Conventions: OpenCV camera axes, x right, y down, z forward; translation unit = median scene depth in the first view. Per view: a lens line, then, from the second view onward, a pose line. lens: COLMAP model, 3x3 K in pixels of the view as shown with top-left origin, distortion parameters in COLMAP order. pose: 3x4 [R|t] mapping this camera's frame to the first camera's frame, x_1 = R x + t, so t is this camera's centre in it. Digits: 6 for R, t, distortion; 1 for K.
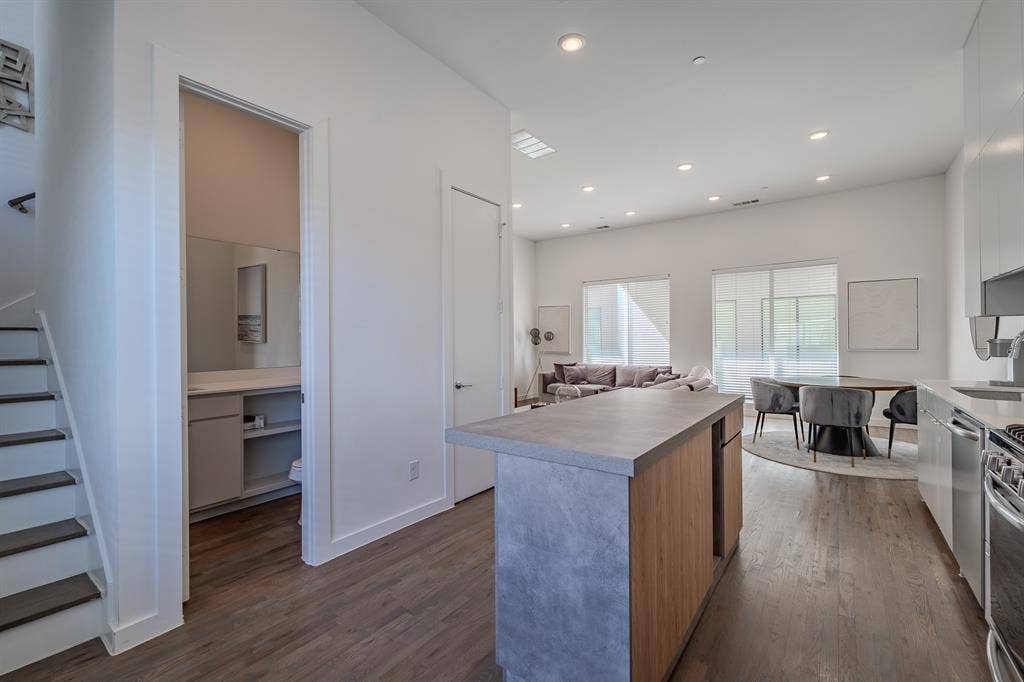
lens RADIAL K [[441.3, 0, 515.2], [0, 441.3, 339.4], [0, 0, 1]] dist [0.005459, -0.002455]
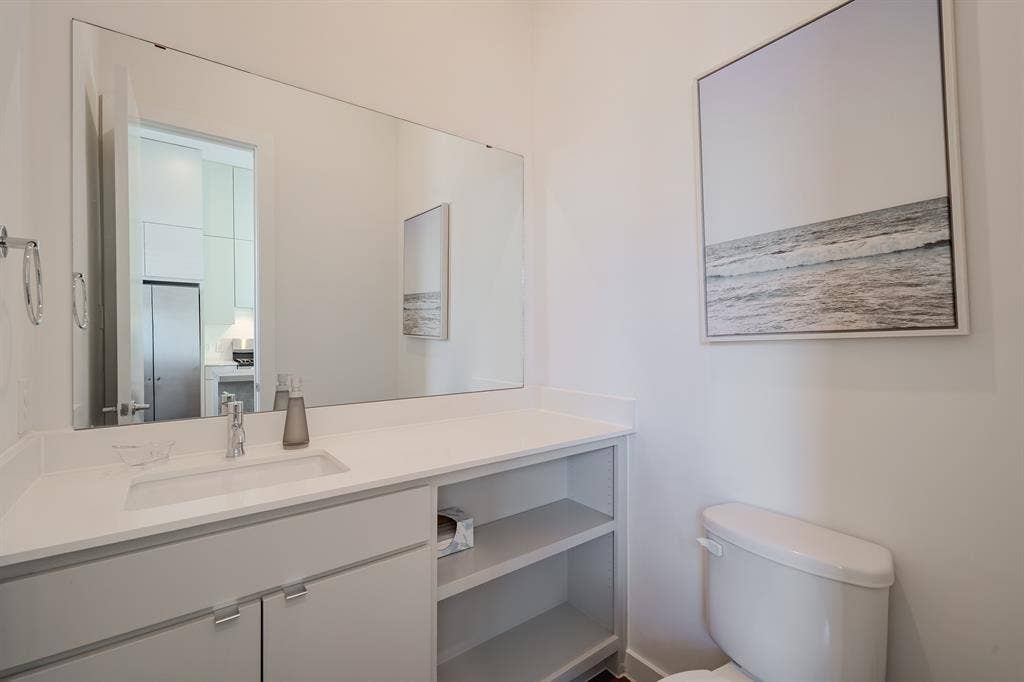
lens RADIAL K [[441.3, 0, 510.9], [0, 441.3, 340.1], [0, 0, 1]] dist [0.005459, -0.002455]
pose [[0.958303, 0.009404, -0.285598, -0.317318], [-0.009896, 0.999951, -0.000281, 0.007897], [0.285581, 0.003095, 0.958350, 0.467804]]
